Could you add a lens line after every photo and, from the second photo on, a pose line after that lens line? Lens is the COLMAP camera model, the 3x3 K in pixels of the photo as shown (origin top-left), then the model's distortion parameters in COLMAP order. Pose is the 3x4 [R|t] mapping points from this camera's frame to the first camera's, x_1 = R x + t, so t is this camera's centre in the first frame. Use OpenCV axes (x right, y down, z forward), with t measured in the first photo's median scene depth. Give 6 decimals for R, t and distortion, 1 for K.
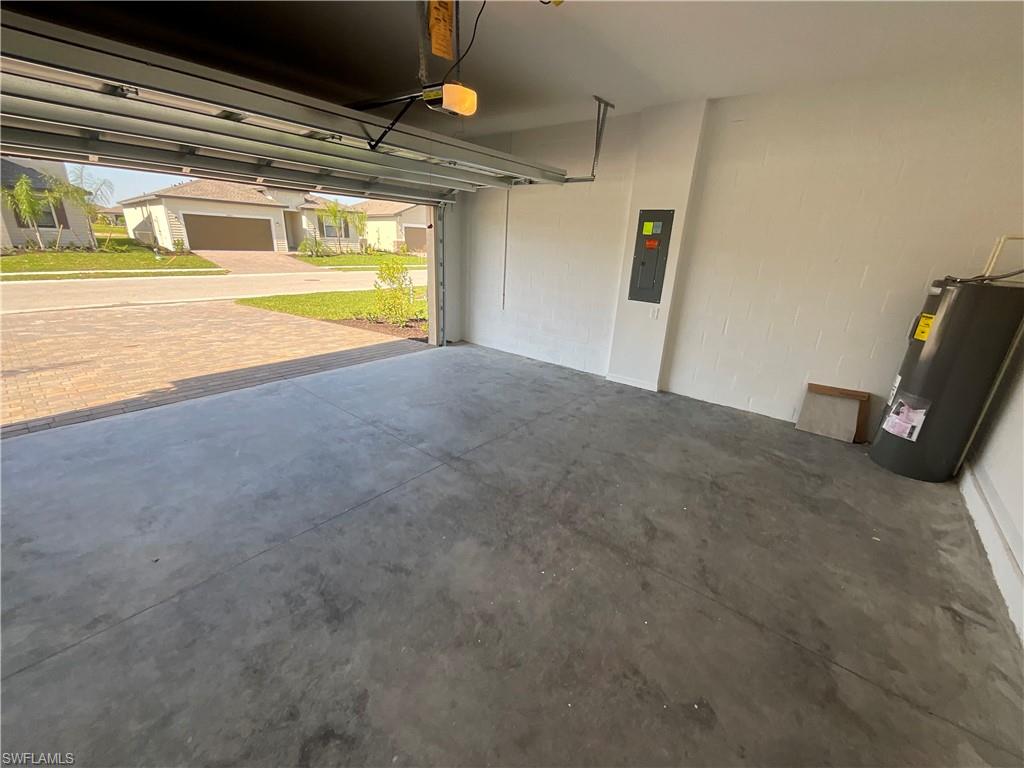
lens RADIAL K [[412.1, 0, 515.0], [0, 412.1, 387.1], [0, 0, 1]] dist [0.006385, -0.000725]
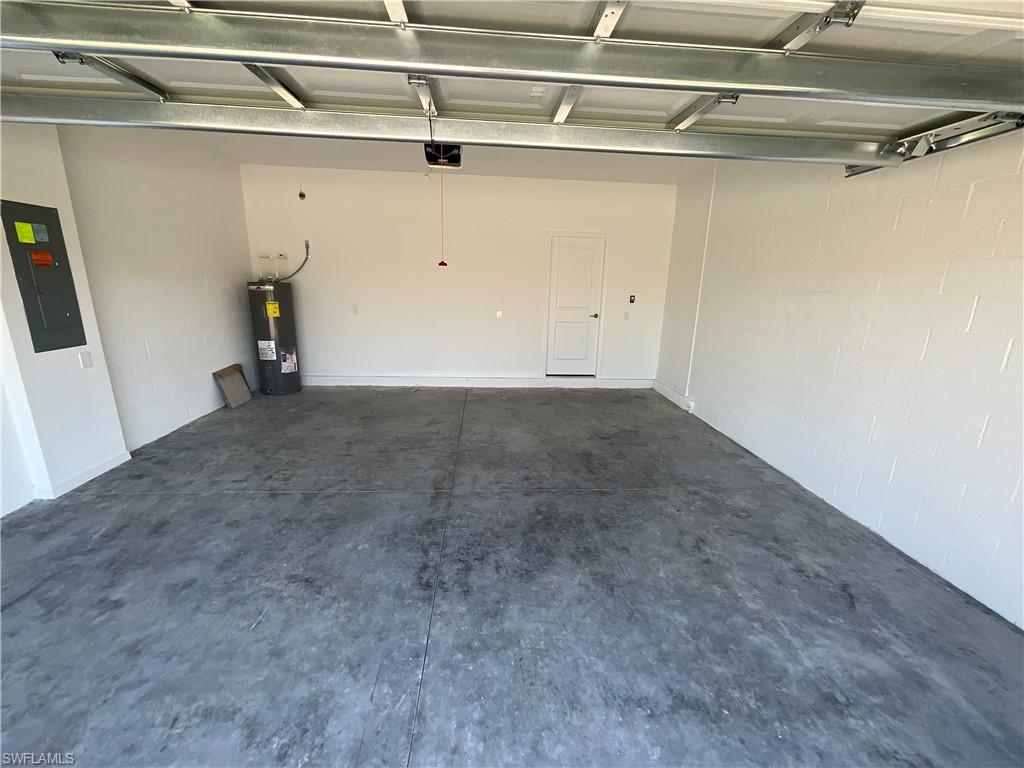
lens RADIAL K [[412.1, 0, 515.5], [0, 412.1, 381.6], [0, 0, 1]] dist [0.006385, -0.000725]
pose [[-0.684580, -0.234400, 0.690222, -0.873099], [0.191673, 0.855682, 0.480697, -0.478713], [-0.703286, 0.461372, -0.540855, 1.257114]]
